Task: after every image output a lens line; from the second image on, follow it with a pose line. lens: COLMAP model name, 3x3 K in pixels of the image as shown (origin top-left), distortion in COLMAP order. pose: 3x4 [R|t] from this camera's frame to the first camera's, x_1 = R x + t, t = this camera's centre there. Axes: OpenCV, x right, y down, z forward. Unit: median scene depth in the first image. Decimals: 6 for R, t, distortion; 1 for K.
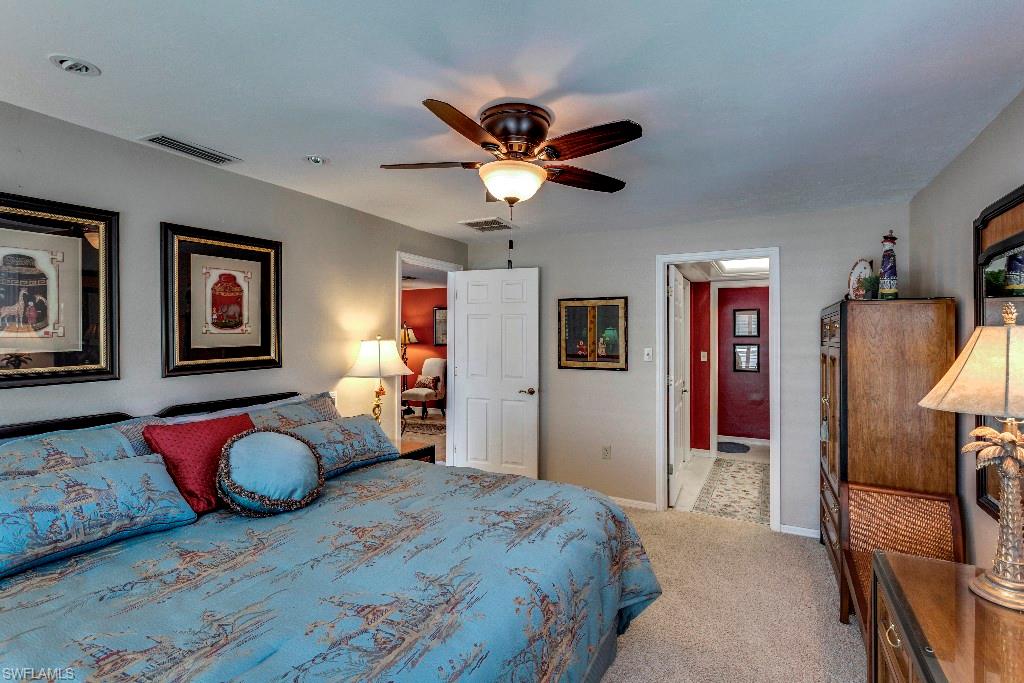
lens RADIAL K [[494.1, 0, 510.1], [0, 494.1, 342.5], [0, 0, 1]] dist [0.004044, 0.001668]
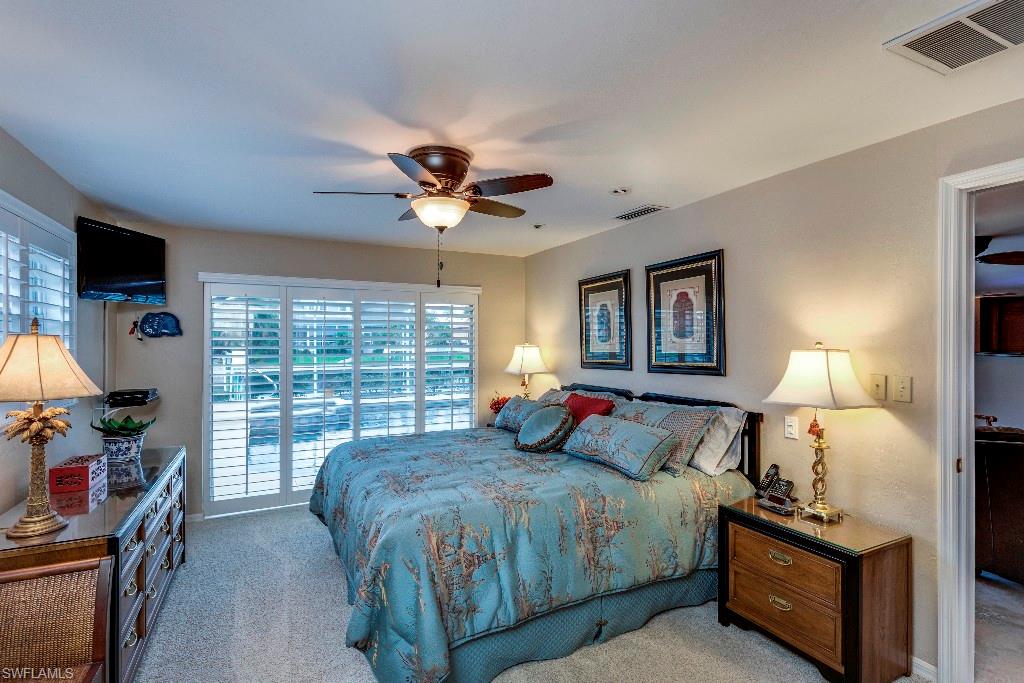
lens RADIAL K [[494.1, 0, 509.6], [0, 494.1, 338.6], [0, 0, 1]] dist [0.004044, 0.001668]
pose [[-0.587553, 0.003642, -0.809178, 0.632377], [0.000231, 0.999991, 0.004333, -0.030208], [0.809186, 0.002359, -0.587548, 1.332834]]
